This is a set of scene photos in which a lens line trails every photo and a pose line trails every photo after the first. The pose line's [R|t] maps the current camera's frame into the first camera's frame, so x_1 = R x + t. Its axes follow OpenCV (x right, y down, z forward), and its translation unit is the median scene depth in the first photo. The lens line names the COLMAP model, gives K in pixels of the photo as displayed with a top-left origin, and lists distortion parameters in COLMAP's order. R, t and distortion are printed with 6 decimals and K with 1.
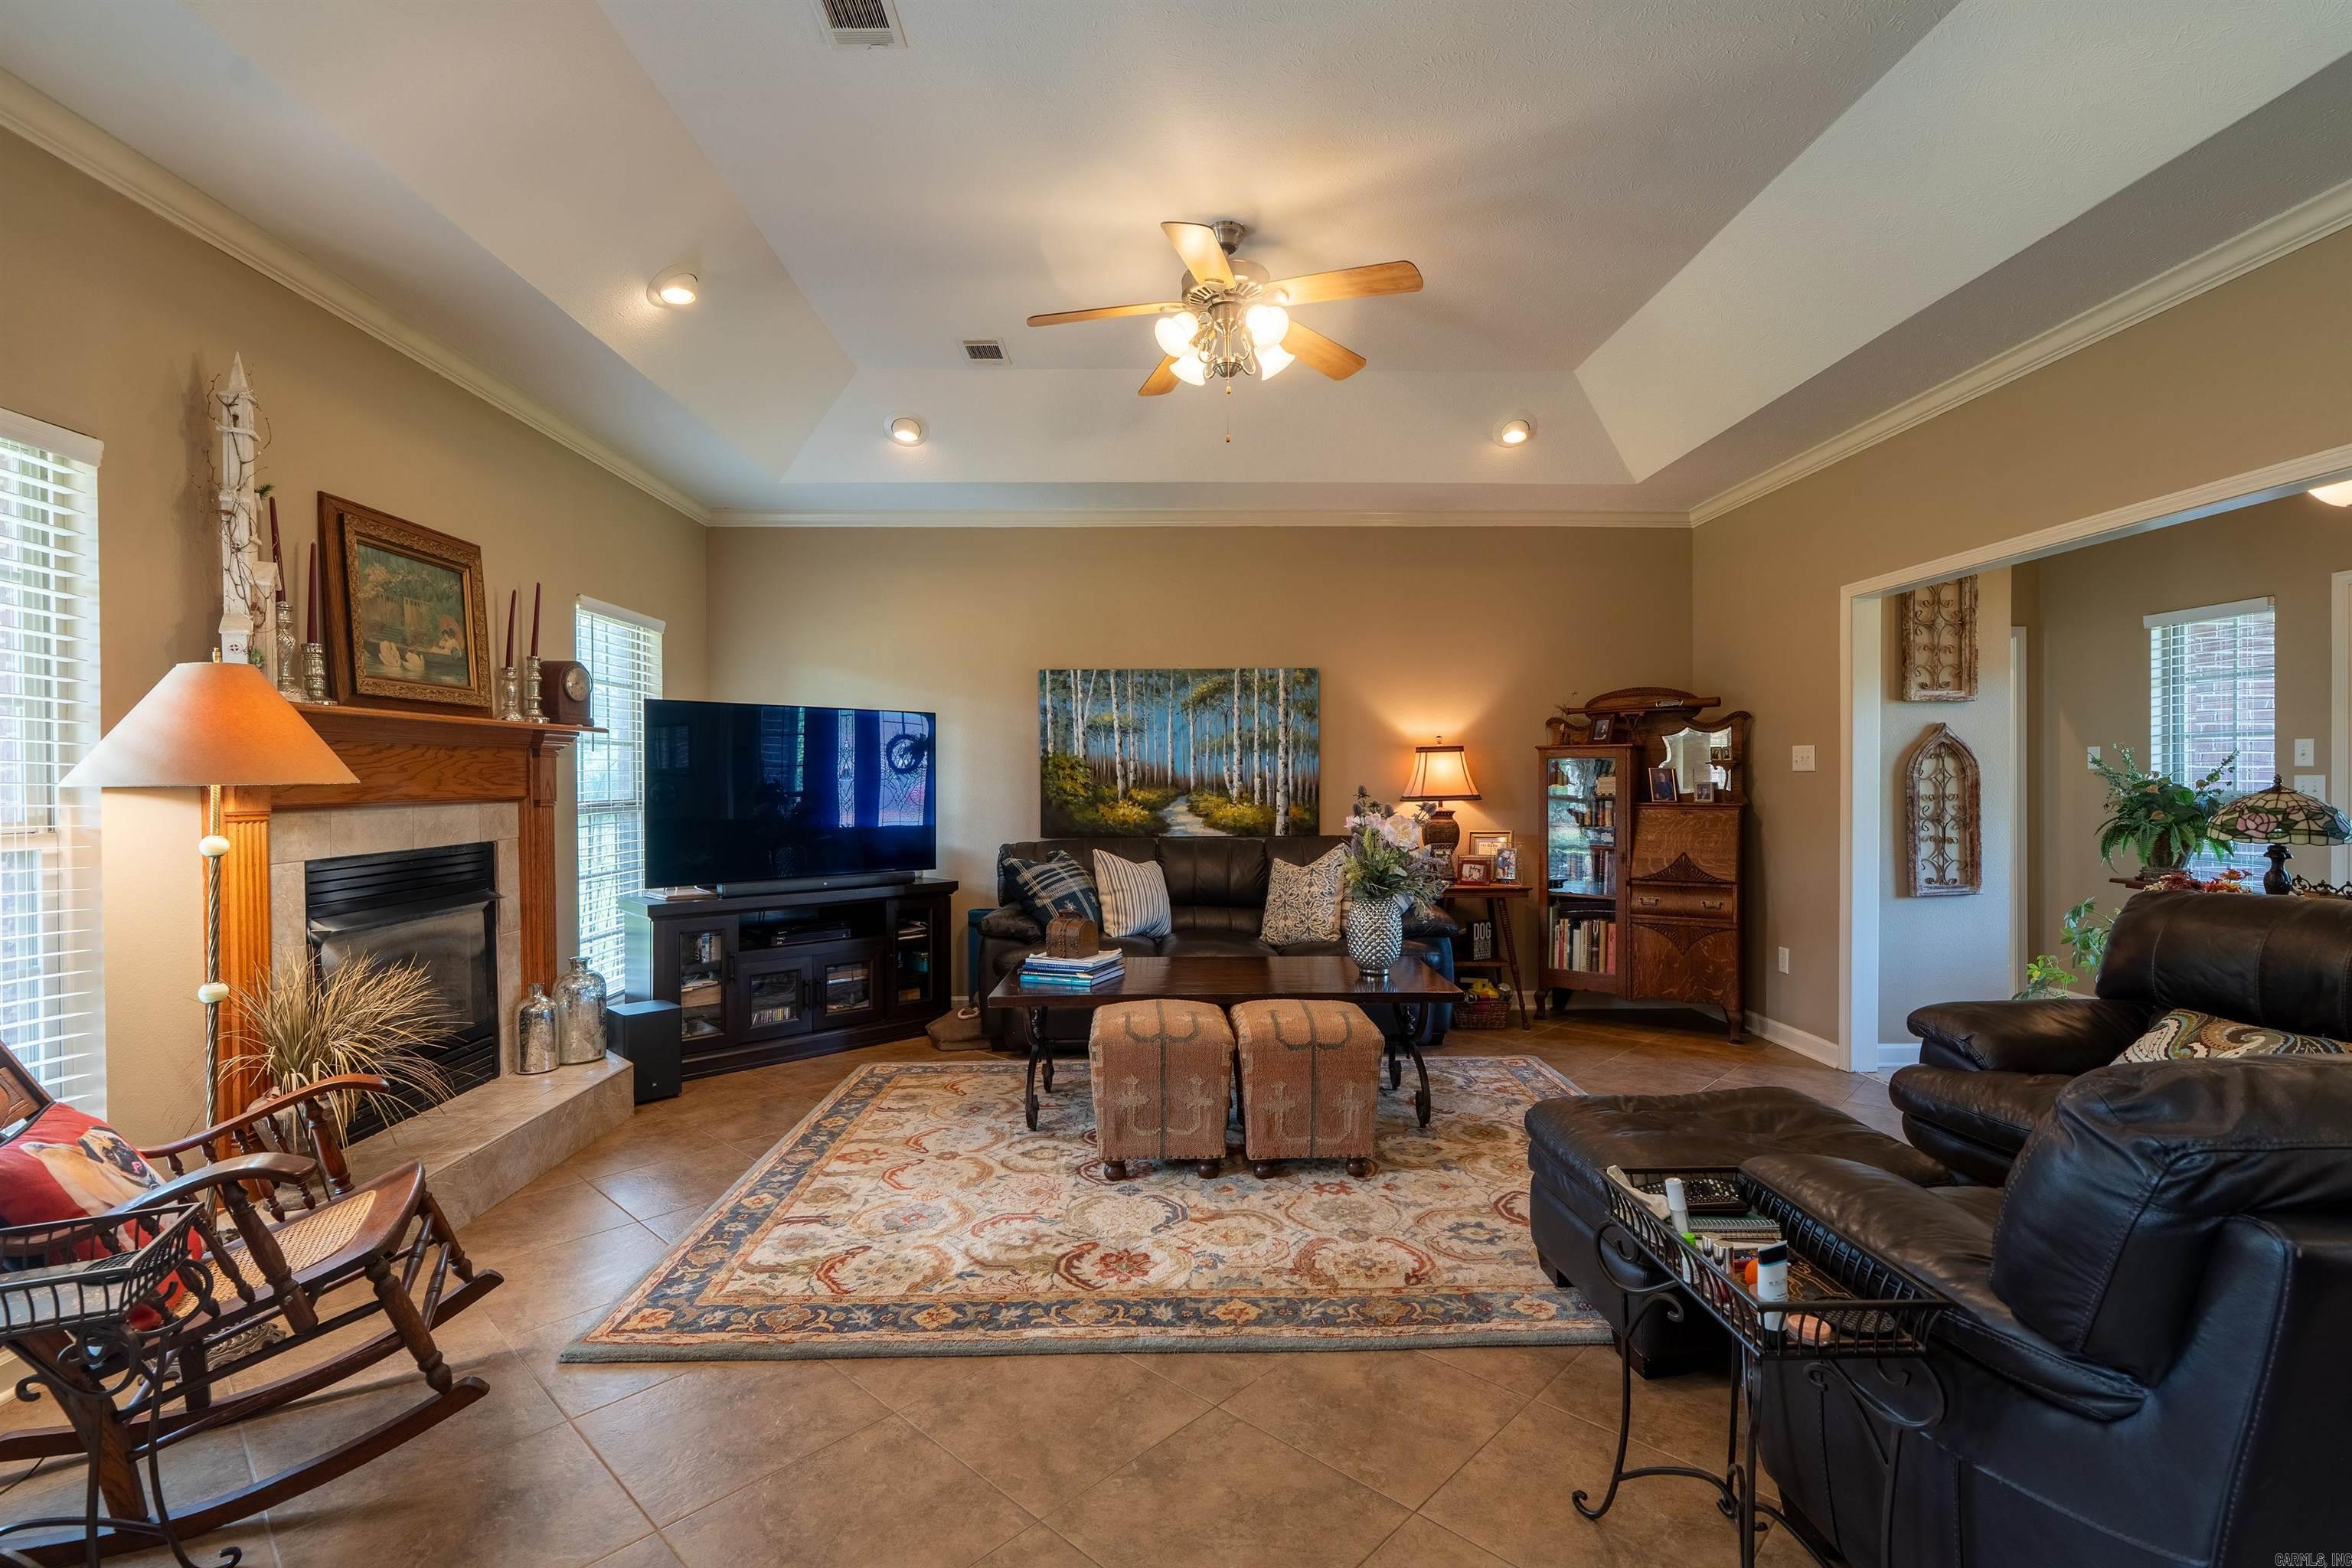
lens RADIAL K [[1058.4, 0, 1182.9], [0, 1058.4, 785.3], [0, 0, 1]] dist [-0.002807, 0.001443]
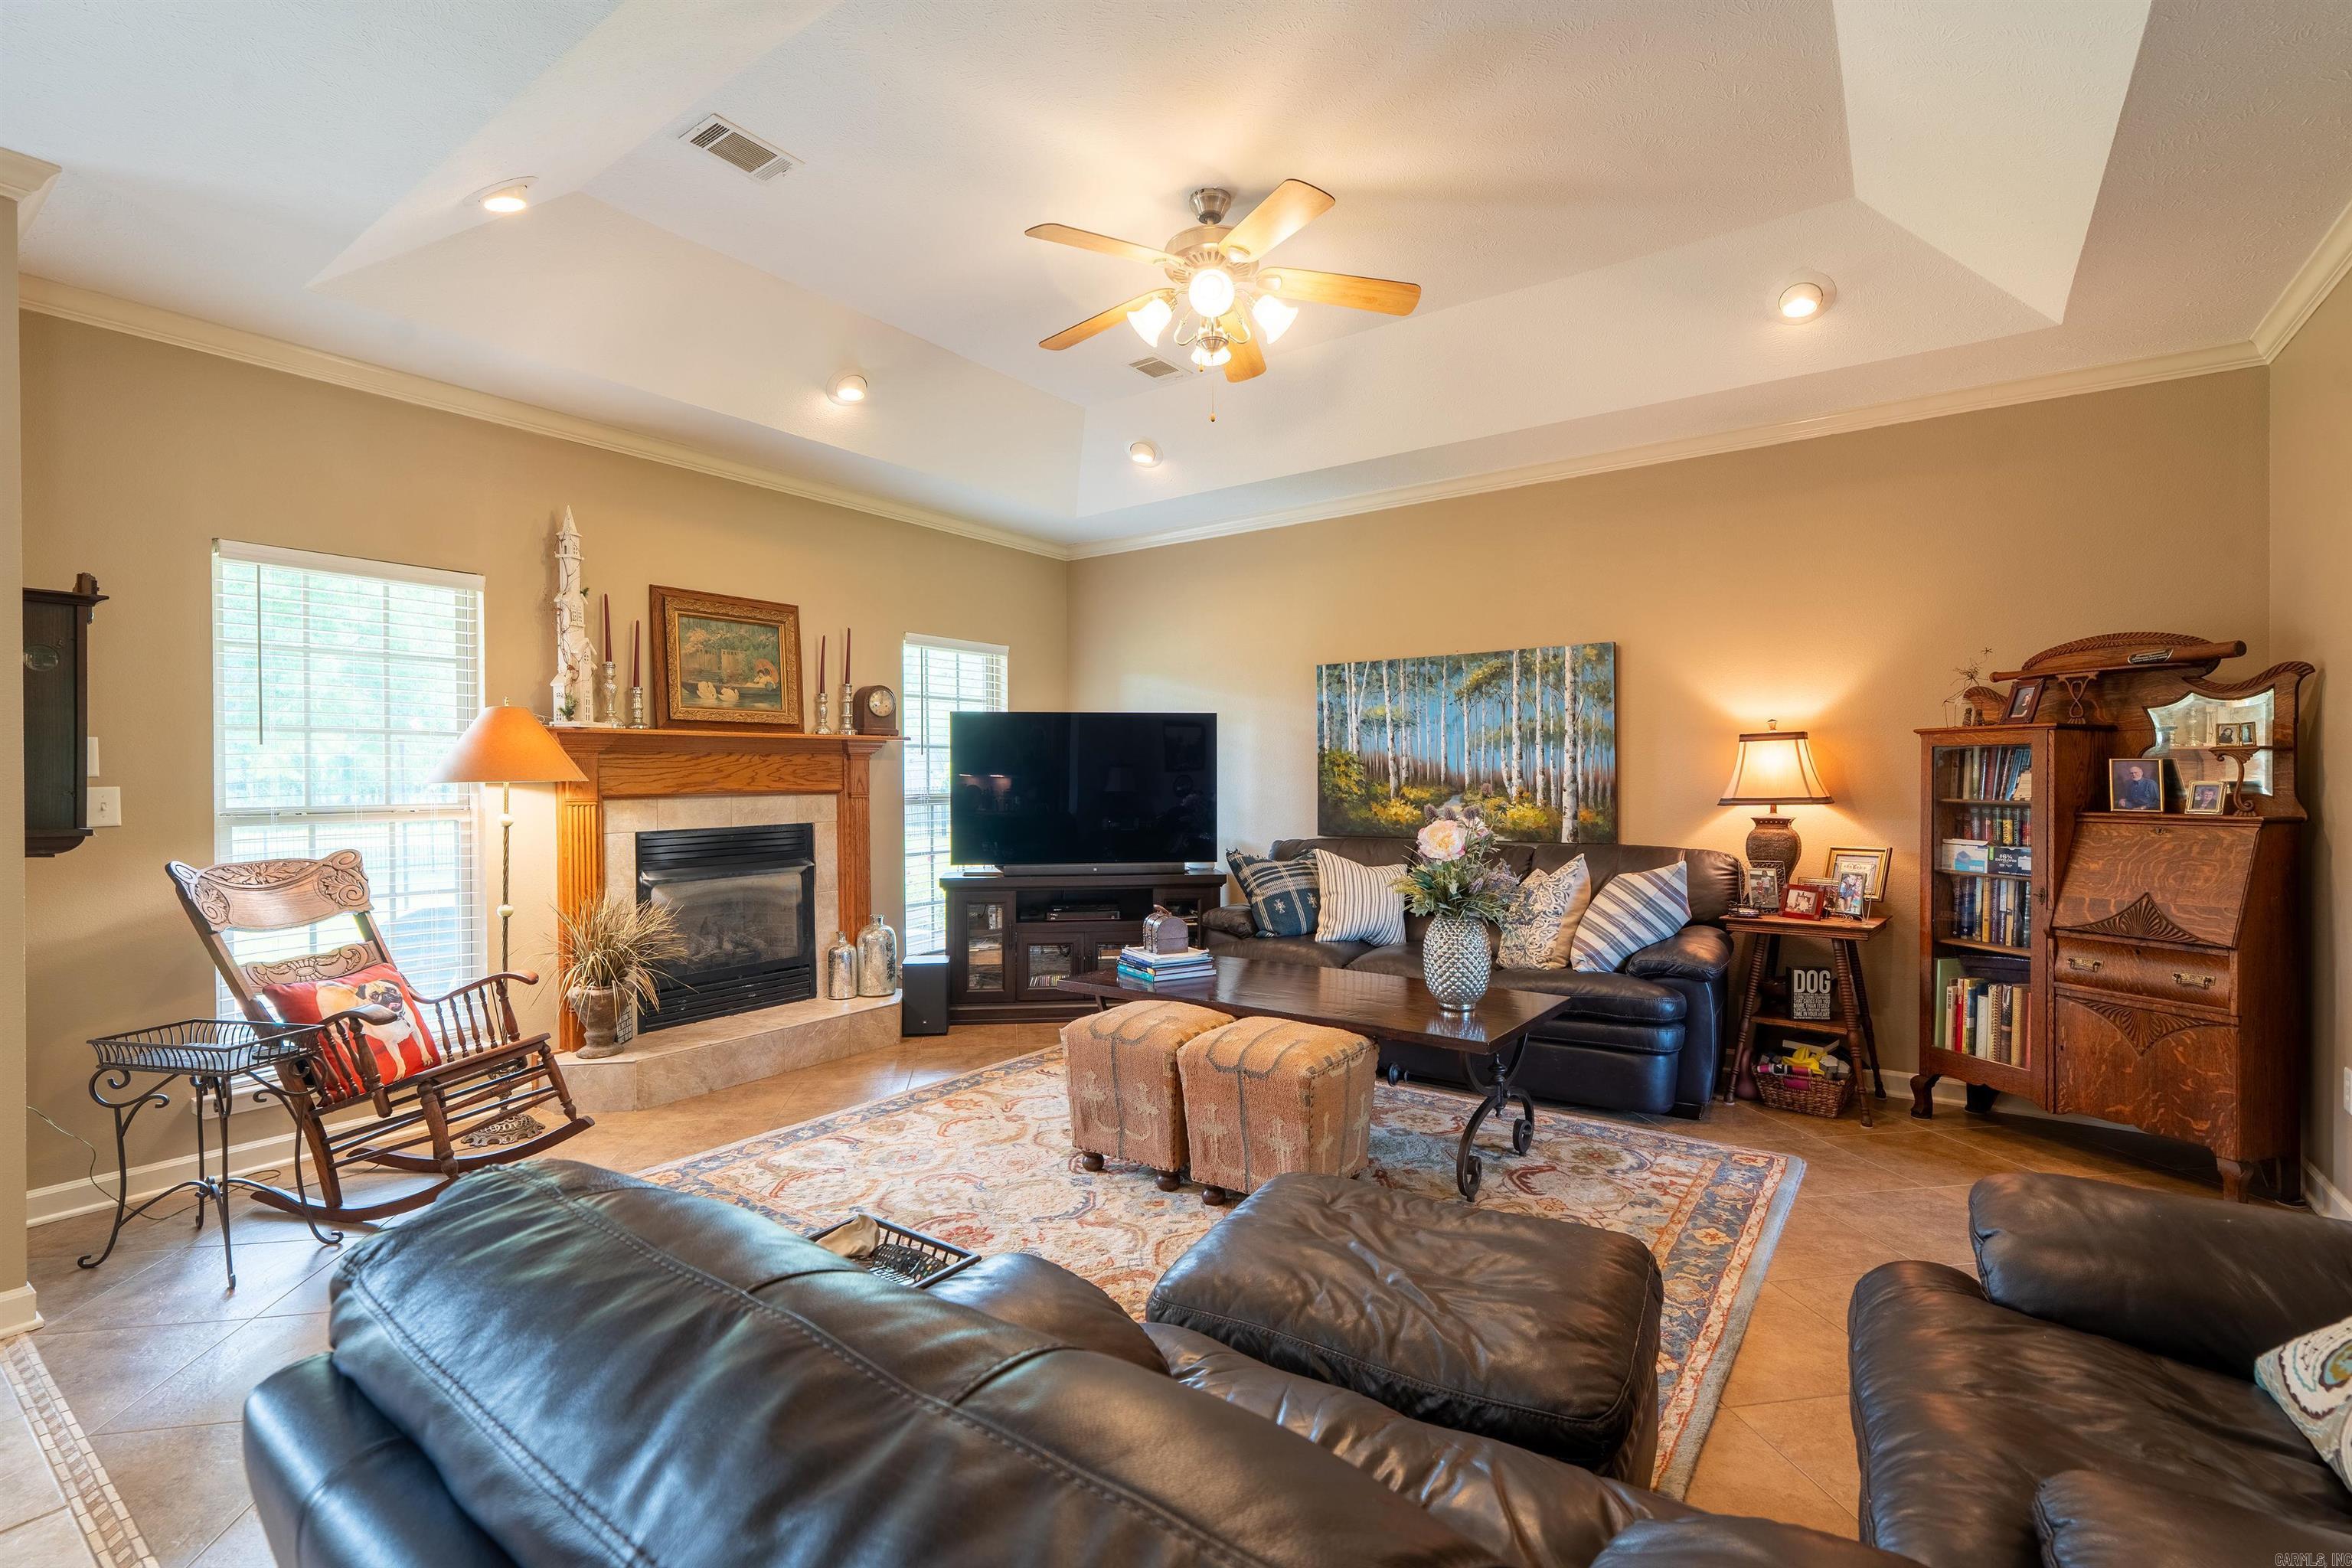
lens RADIAL K [[1058.4, 0, 1184.0], [0, 1058.4, 782.8], [0, 0, 1]] dist [-0.002807, 0.001443]
pose [[0.797496, 0.003620, -0.603313, 0.443624], [-0.002081, 0.999993, 0.003250, -0.003197], [0.603320, -0.001337, 0.797498, 0.171541]]
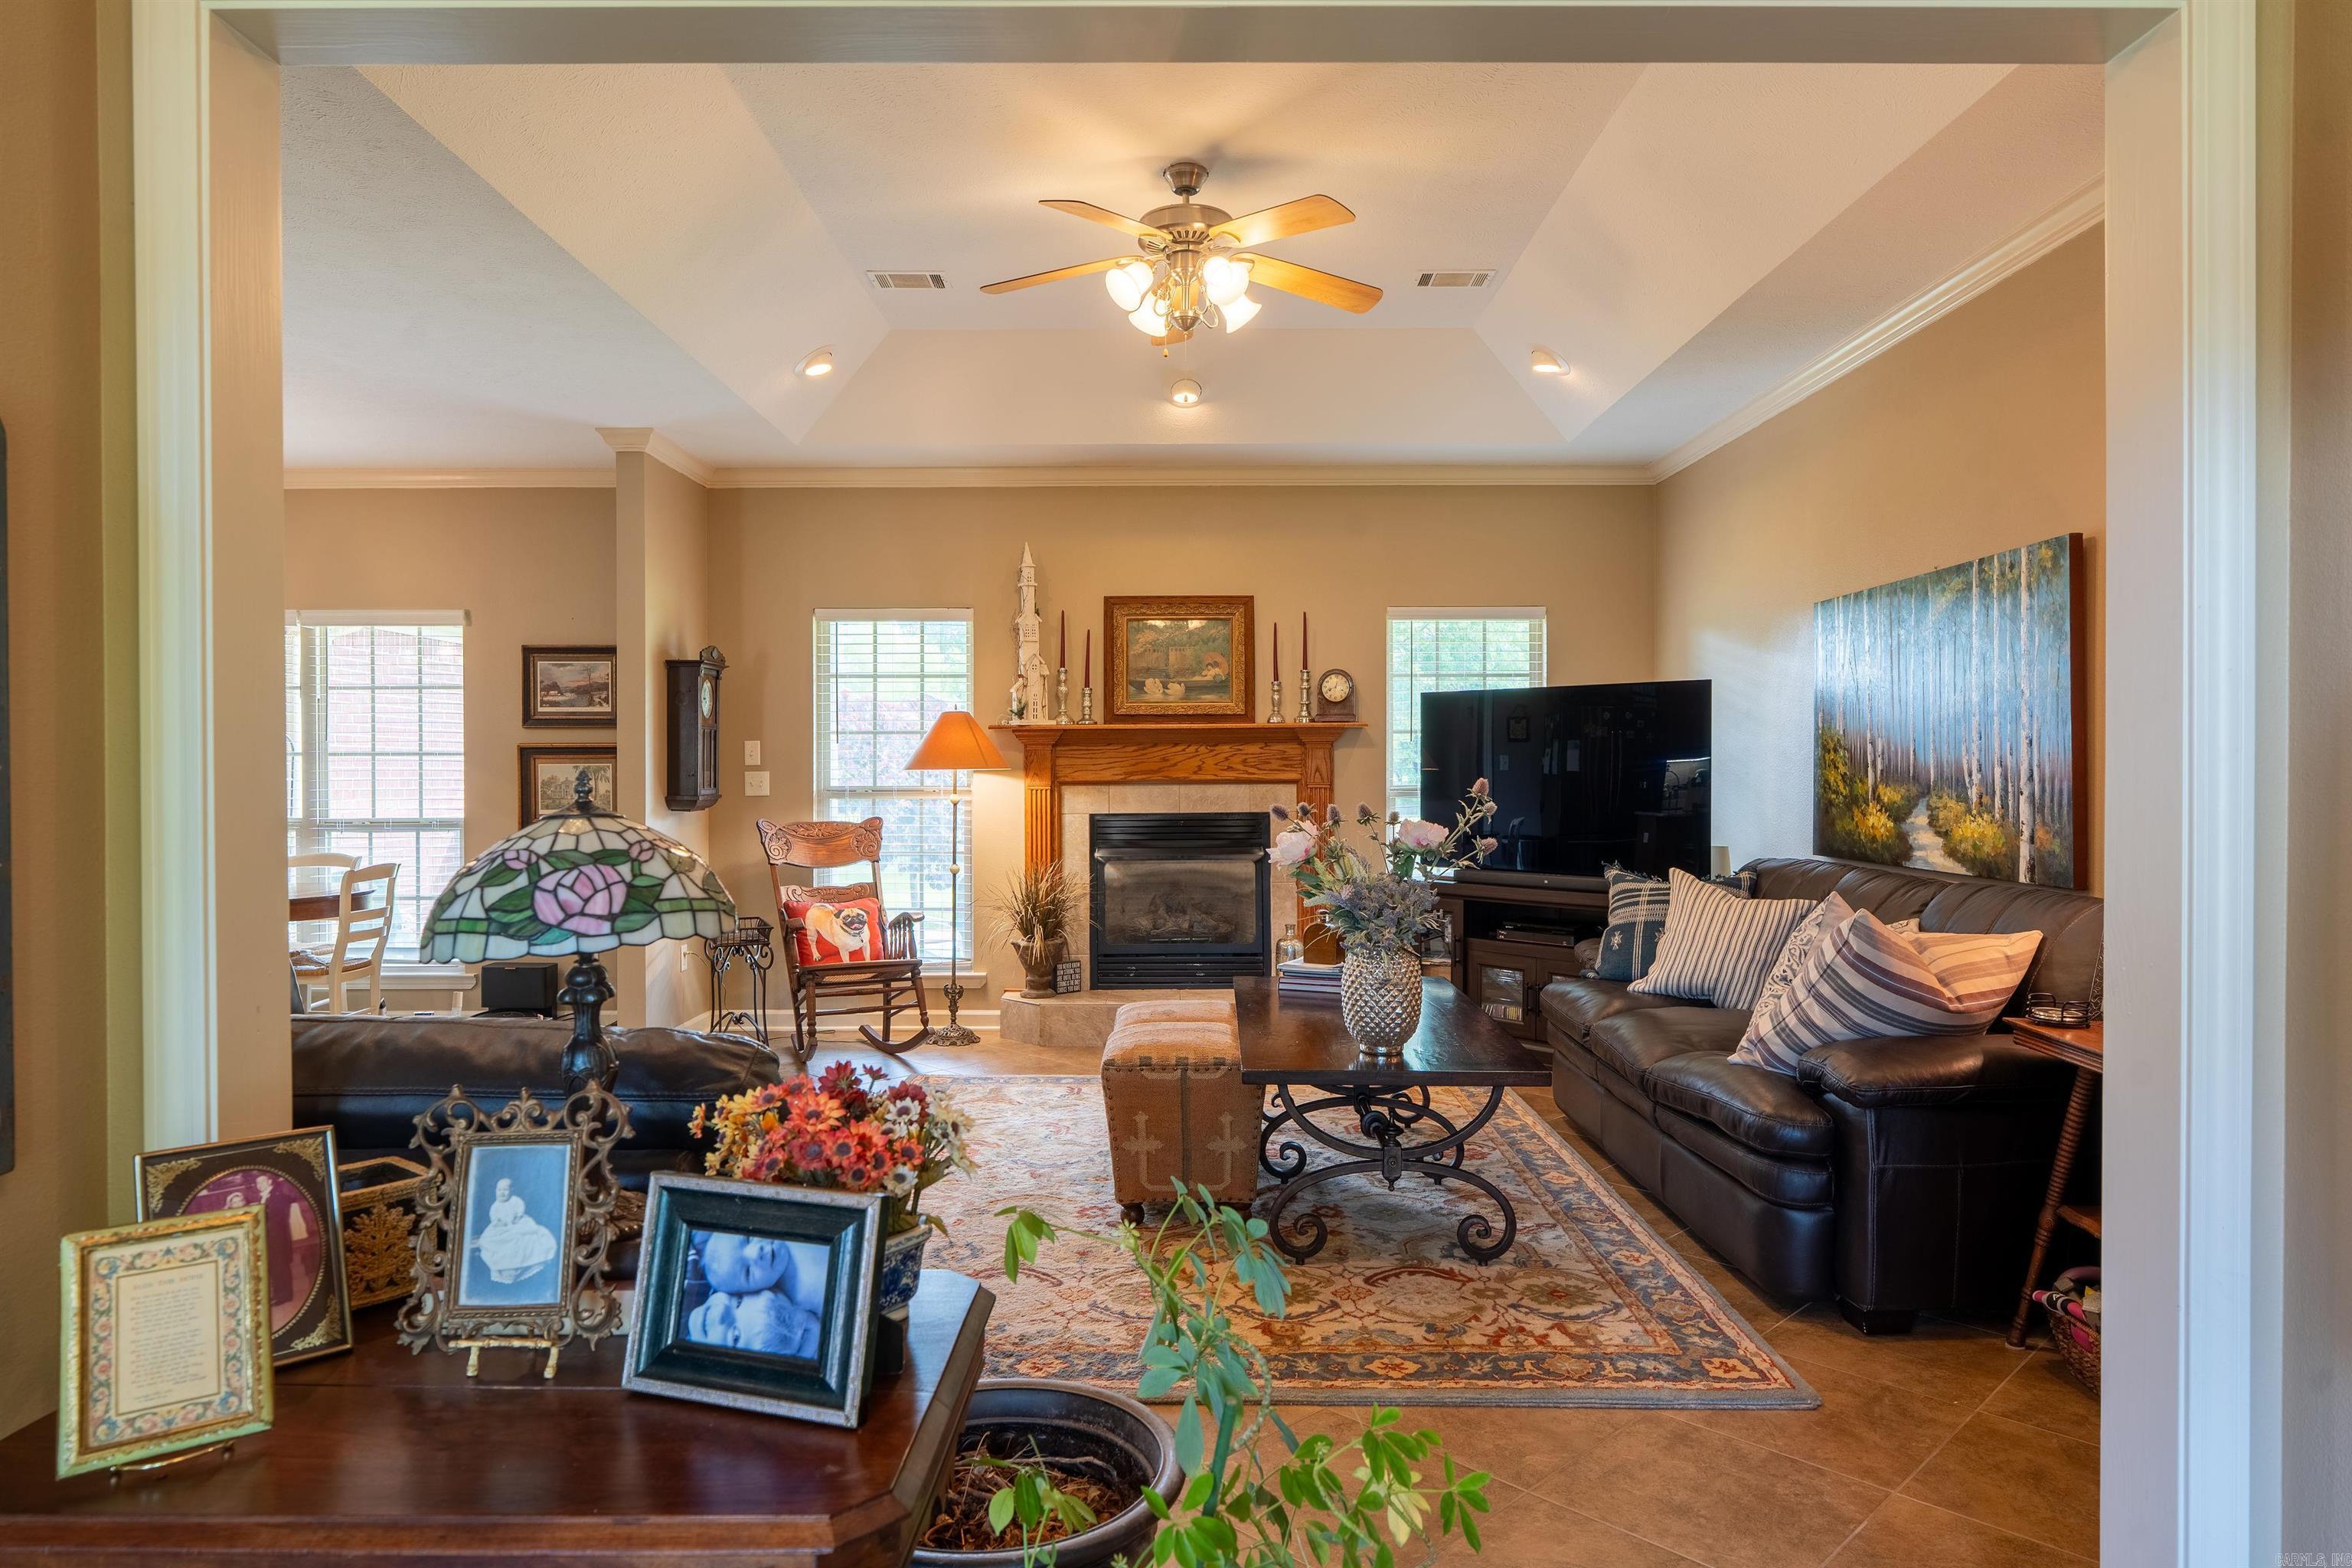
lens RADIAL K [[1445.4, 0, 1177.8], [0, 1445.4, 778.3], [0, 0, 1]] dist [0.000861, 0.001081]
pose [[-0.030872, 0.011634, -0.999456, 0.969349], [-0.005026, 0.999918, 0.011794, -0.009390], [0.999511, 0.005387, -0.030811, 0.771599]]
